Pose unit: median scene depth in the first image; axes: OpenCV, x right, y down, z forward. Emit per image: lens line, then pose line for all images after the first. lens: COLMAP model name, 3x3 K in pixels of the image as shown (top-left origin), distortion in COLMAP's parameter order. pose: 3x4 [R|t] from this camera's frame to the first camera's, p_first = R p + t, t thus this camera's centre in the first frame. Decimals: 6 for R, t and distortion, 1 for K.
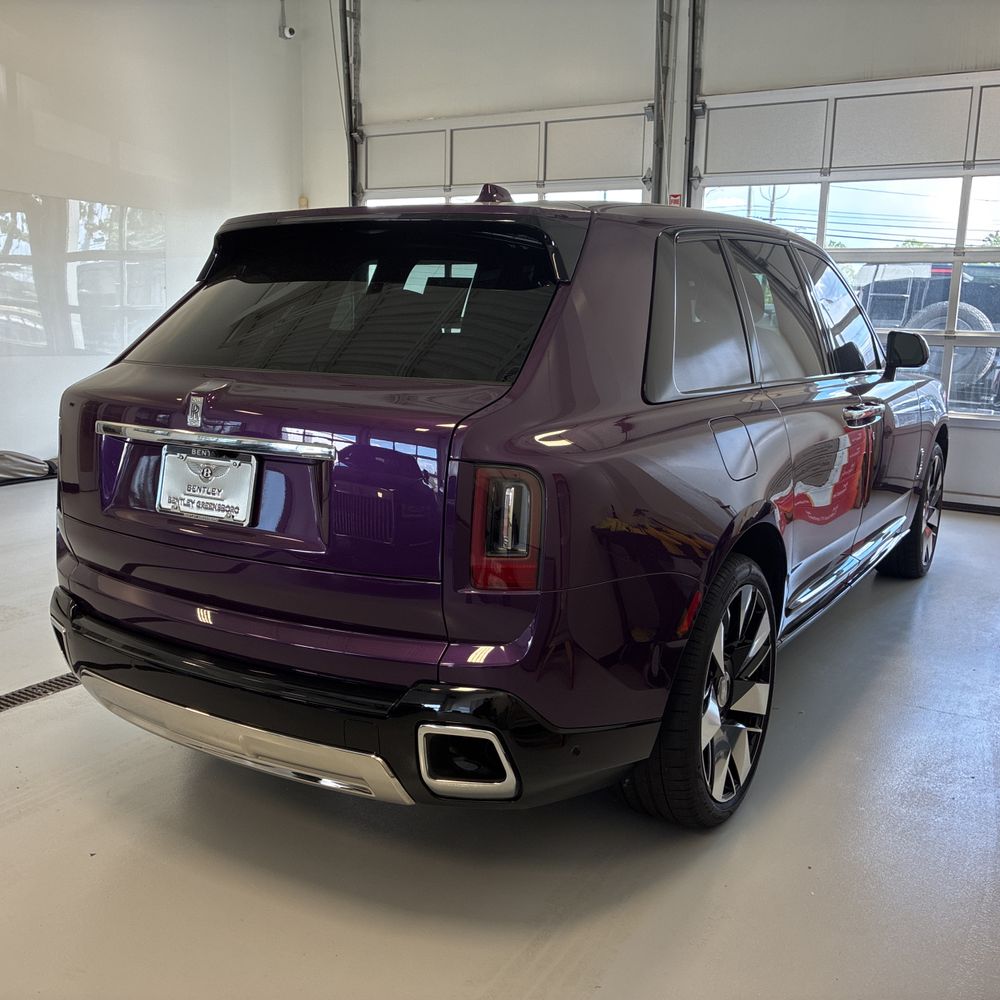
lens RADIAL K [[1037.8, 0, 500.0], [0, 1037.8, 500.0], [0, 0, 1]] dist [0.010474, 0.024820]
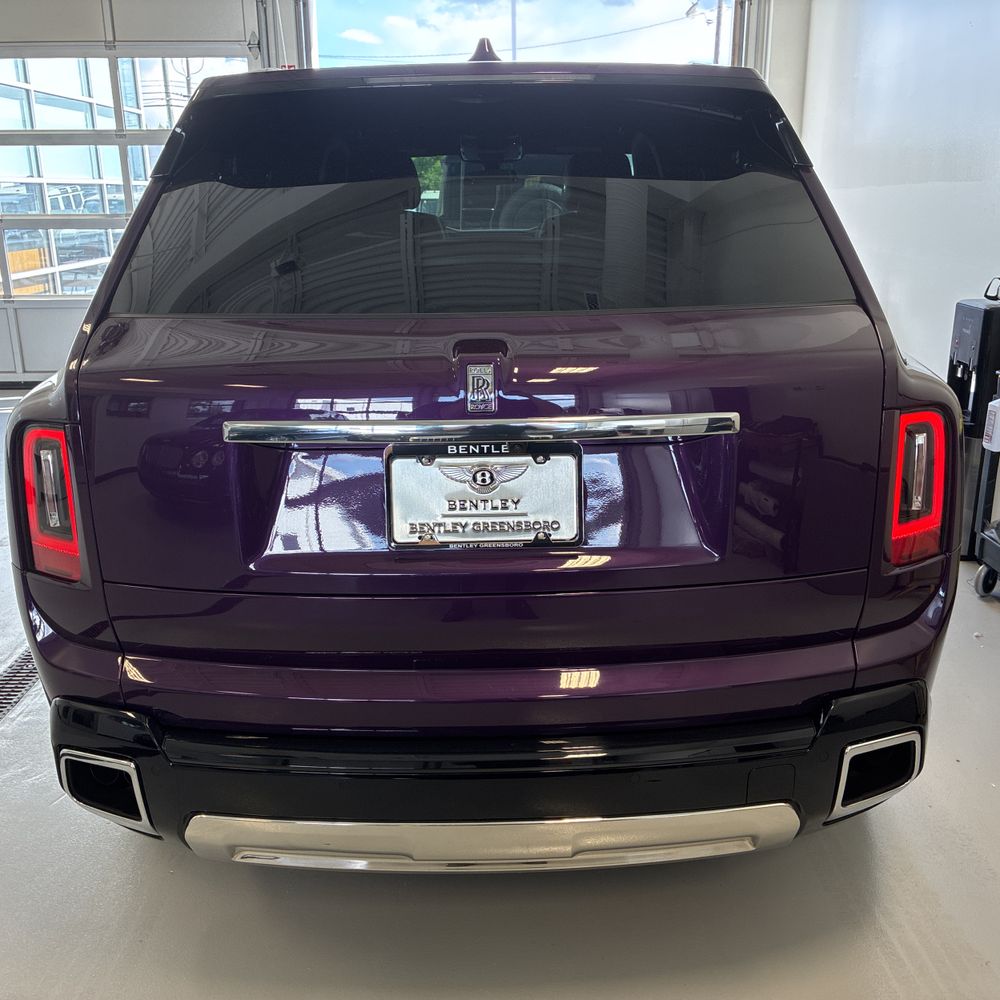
lens RADIAL K [[1089.8, 0, 504.2], [0, 1089.8, 546.7], [0, 0, 1]] dist [0.002554, -0.013916]
pose [[0.844641, -0.193799, 0.499022, -0.554278], [0.129022, 0.978389, 0.161583, -0.083587], [-0.519552, -0.072095, 0.851392, 0.349360]]
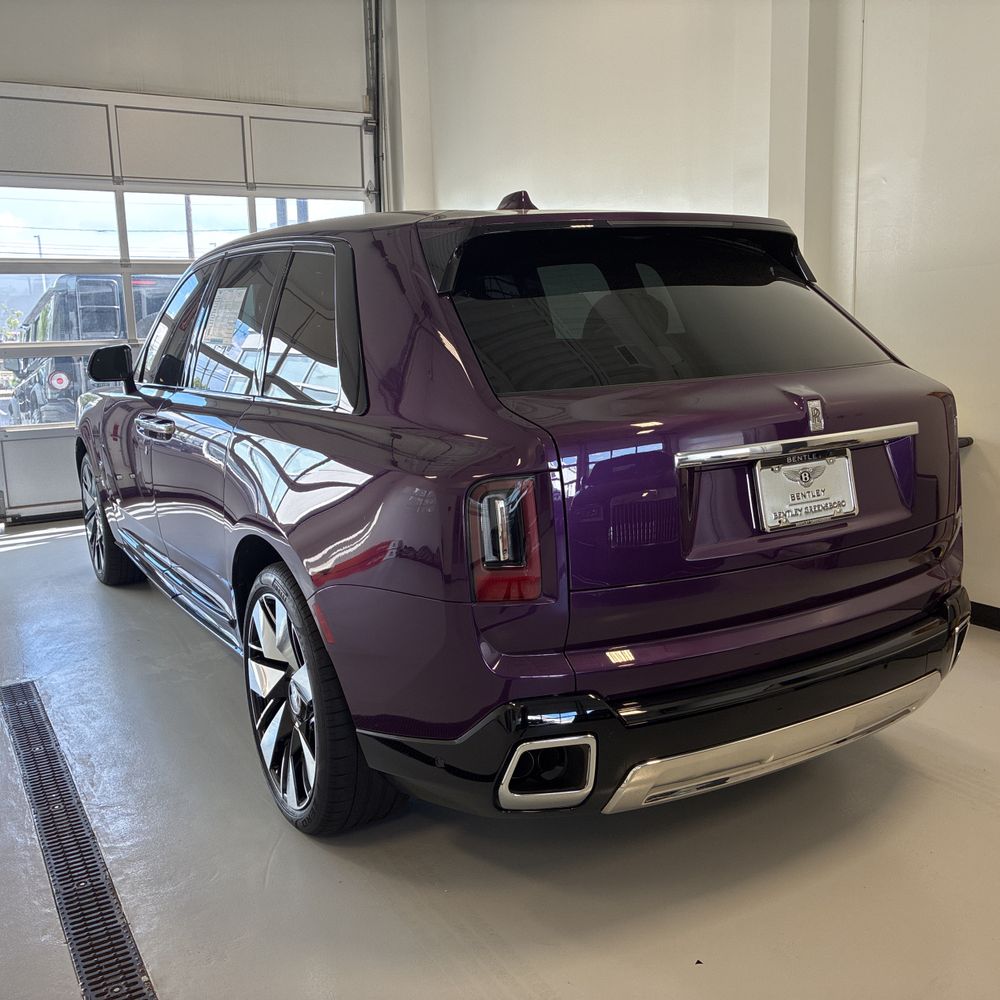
lens RADIAL K [[1053.5, 0, 480.8], [0, 1053.5, 482.2], [0, 0, 1]] dist [0.093279, -0.114943]
pose [[0.466686, -0.181571, 0.865584, -1.158772], [0.210710, 0.973344, 0.090570, -0.158990], [-0.858956, 0.140119, 0.492505, 0.676123]]
